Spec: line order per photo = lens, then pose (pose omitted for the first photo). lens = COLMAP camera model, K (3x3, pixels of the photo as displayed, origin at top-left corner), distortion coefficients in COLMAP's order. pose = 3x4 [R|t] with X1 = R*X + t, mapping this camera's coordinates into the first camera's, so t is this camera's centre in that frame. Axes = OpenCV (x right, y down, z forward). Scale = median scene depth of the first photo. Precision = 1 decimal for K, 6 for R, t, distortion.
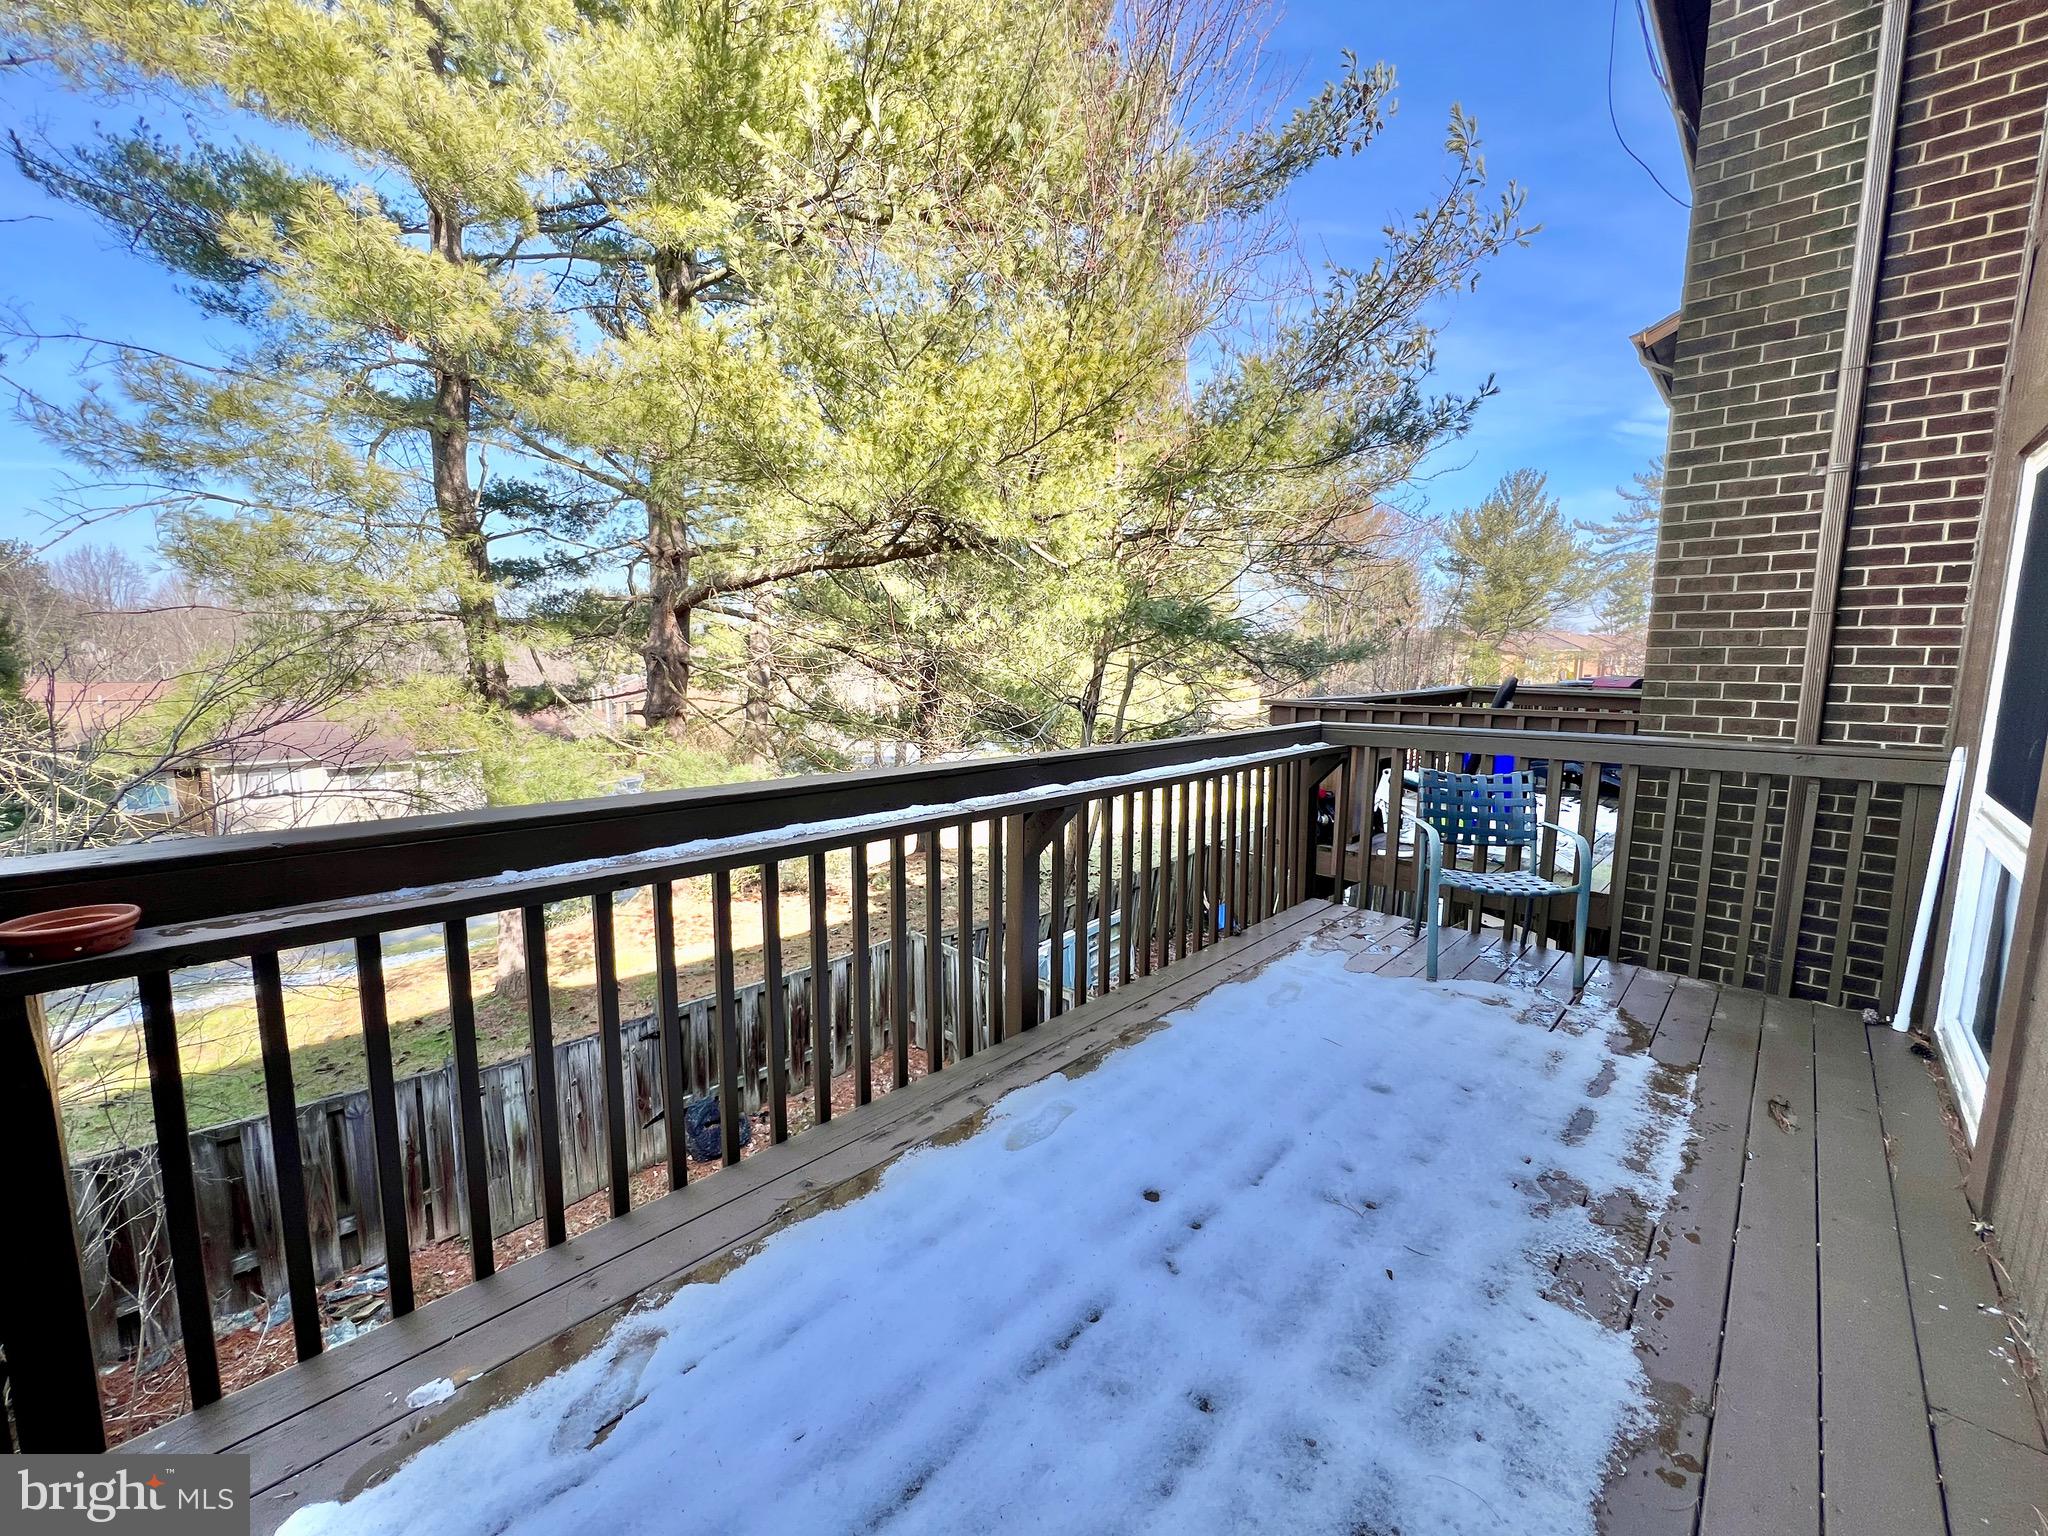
lens RADIAL K [[821.5, 0, 1017.7], [0, 821.5, 764.5], [0, 0, 1]] dist [-0.000844, 0.000630]
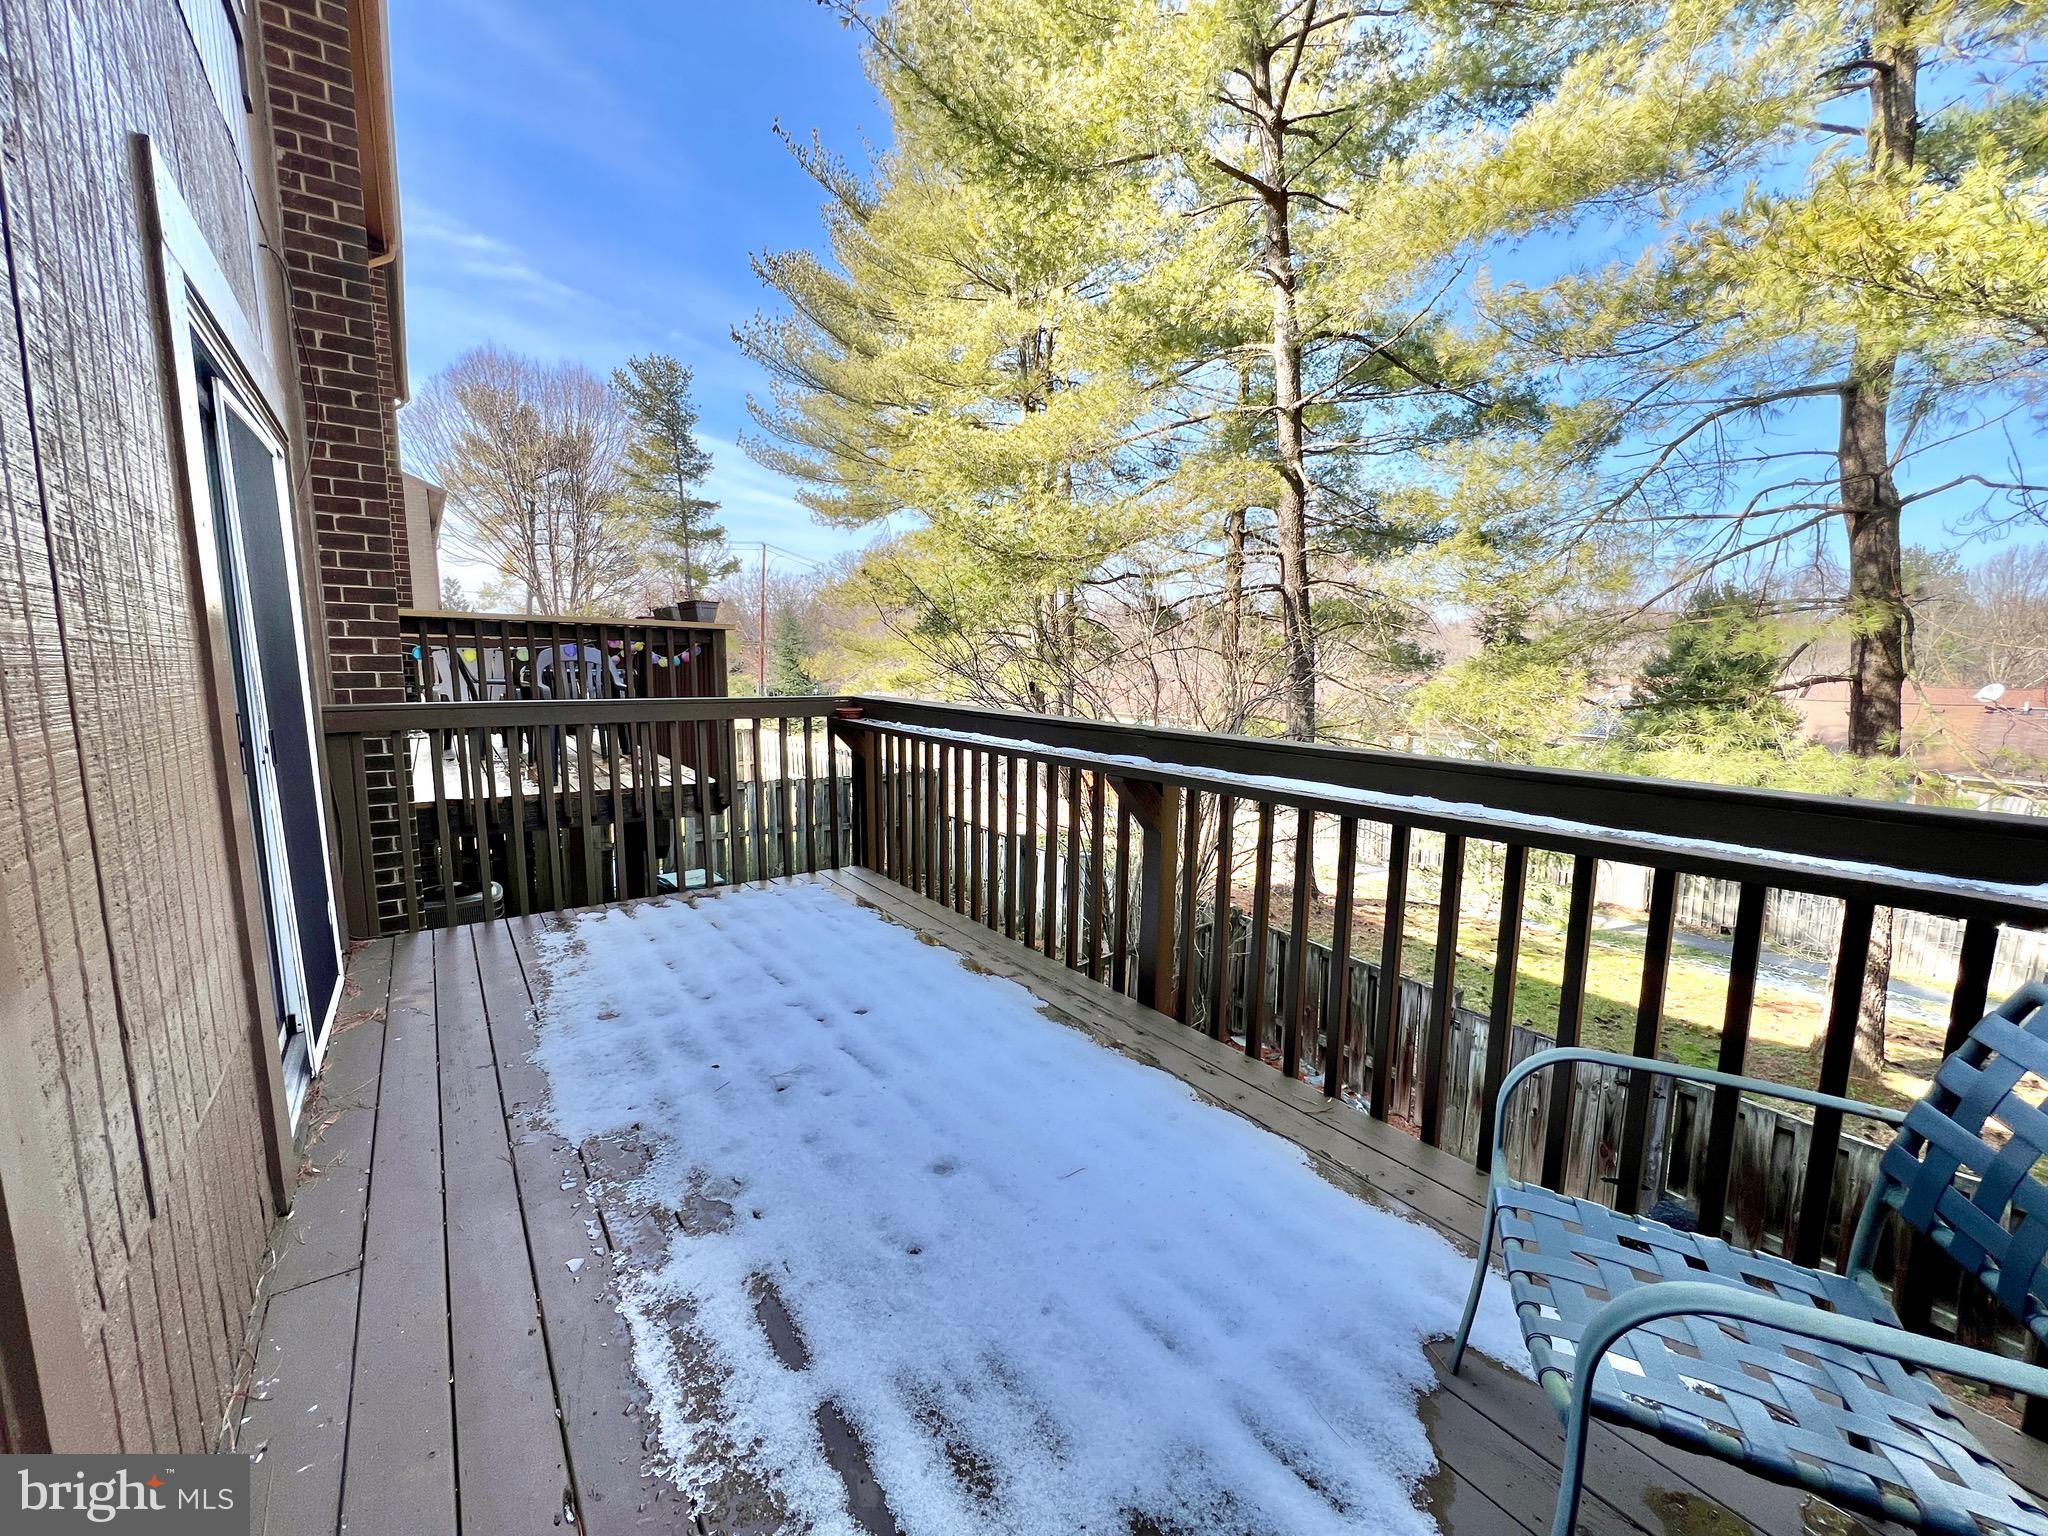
lens RADIAL K [[818.6, 0, 1021.9], [0, 818.6, 765.1], [0, 0, 1]] dist [-0.000525, 0.000161]
pose [[-0.175927, 0.121923, -0.976824, 0.995643], [-0.129663, 0.980785, 0.145770, -0.087575], [0.975826, 0.152303, -0.156738, 0.993484]]
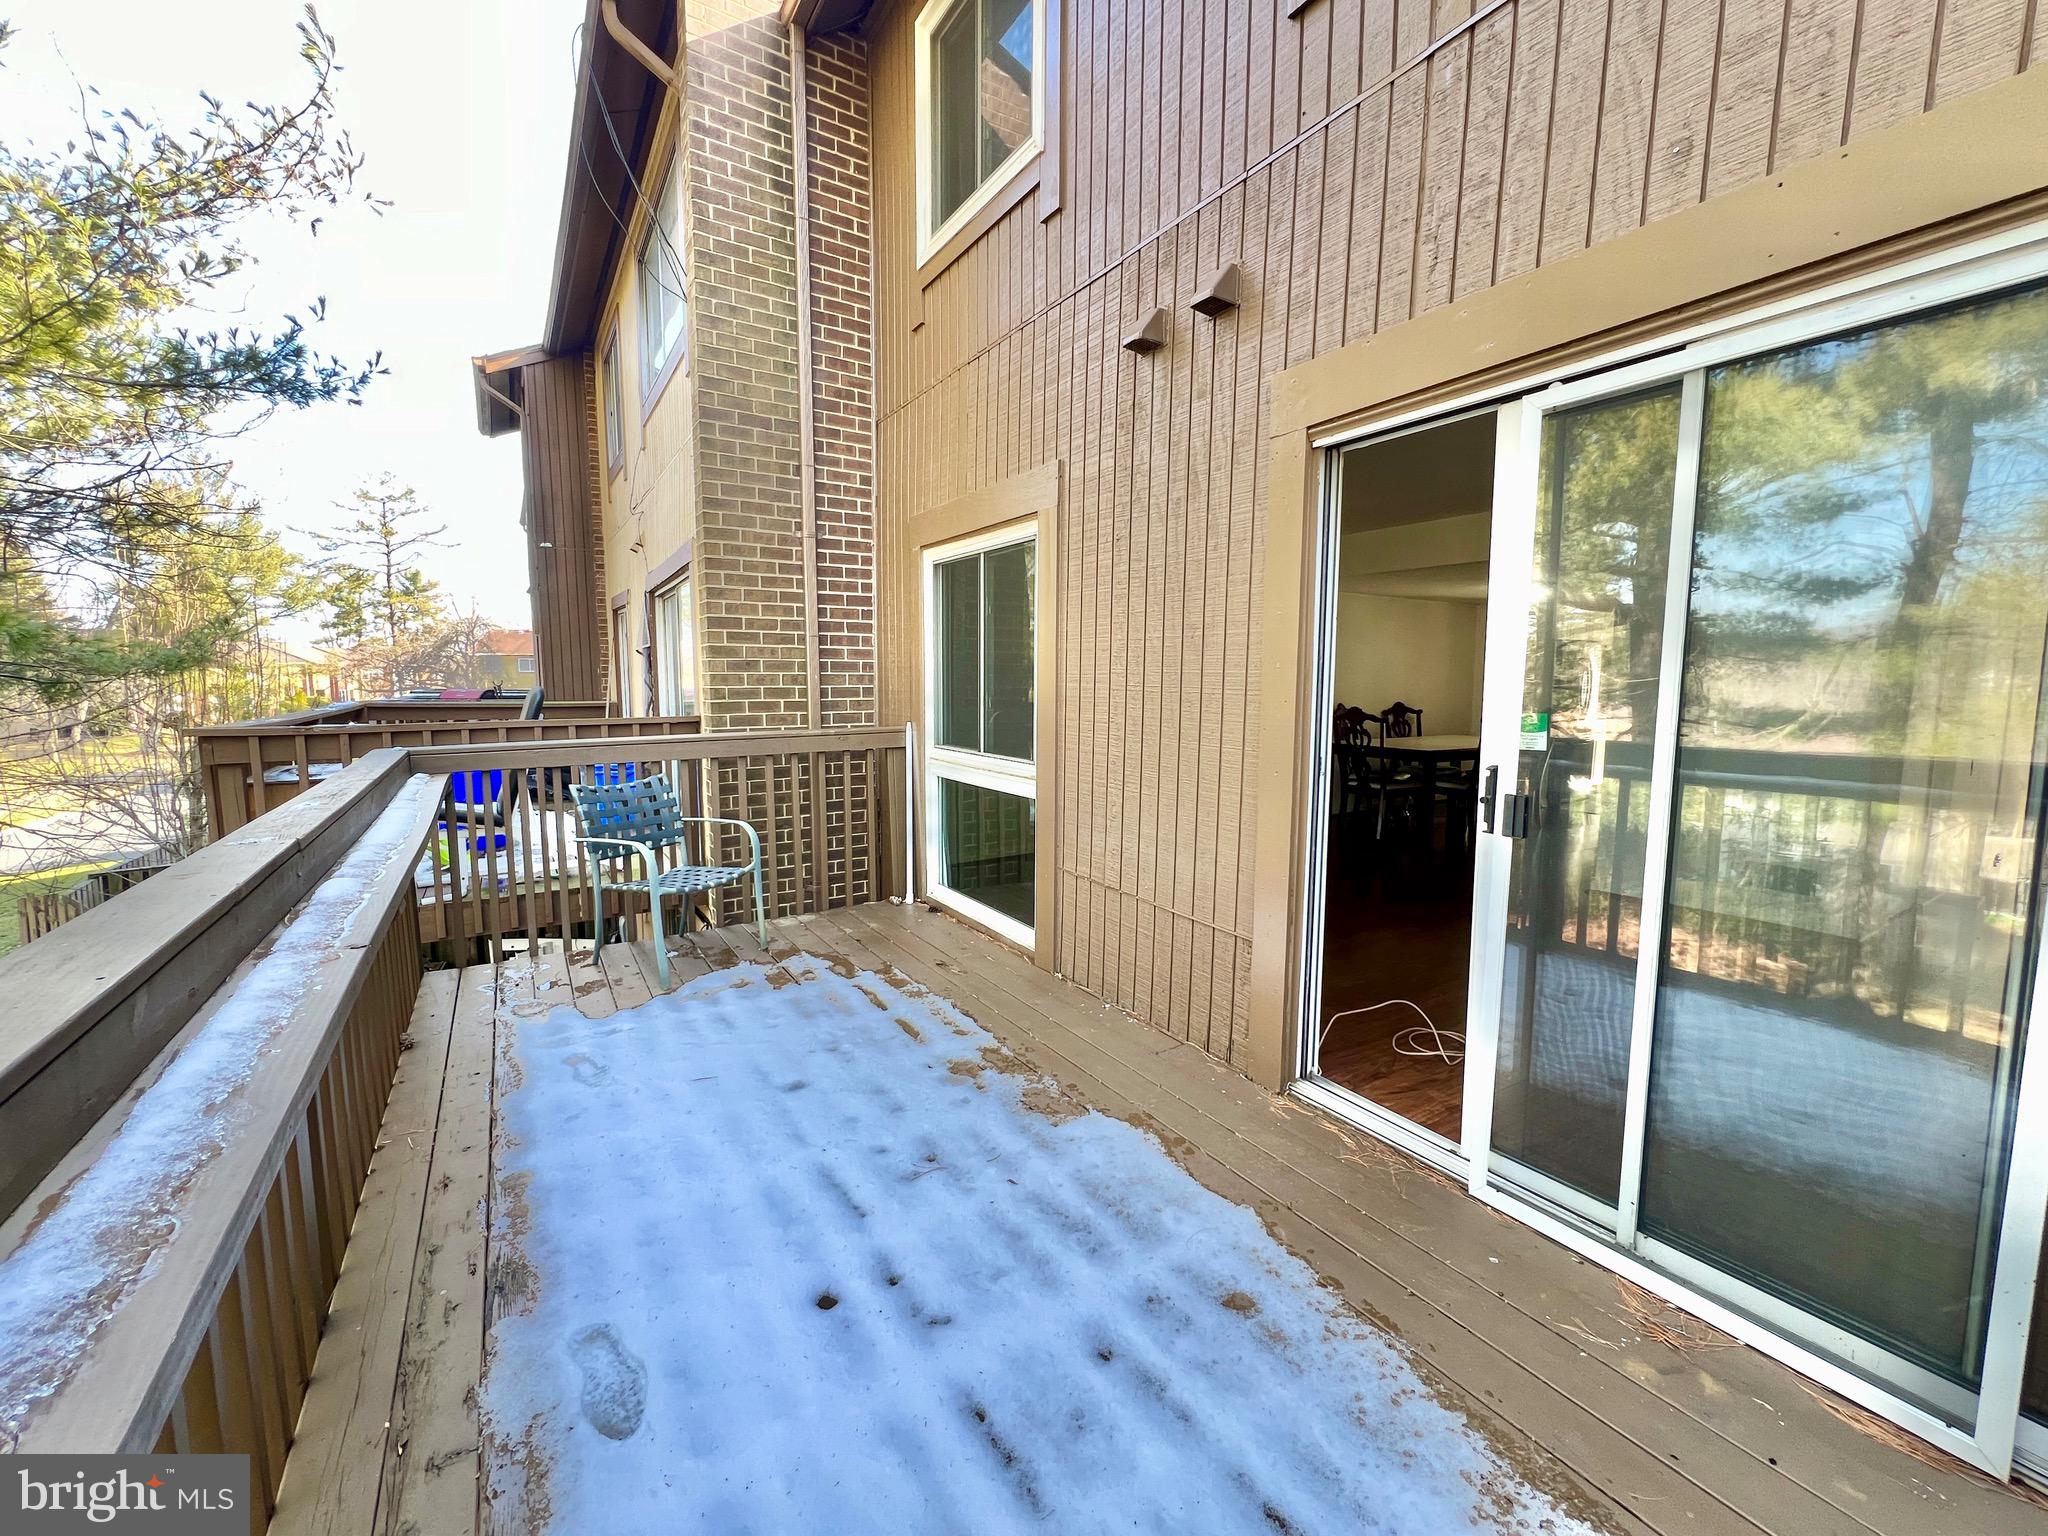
lens RADIAL K [[821.5, 0, 1017.7], [0, 821.5, 764.5], [0, 0, 1]] dist [-0.000844, 0.000630]
pose [[0.247933, -0.108871, 0.962640, -0.373406], [0.125240, 0.988929, 0.079588, -0.040377], [-0.960648, 0.100828, 0.258824, 0.377943]]
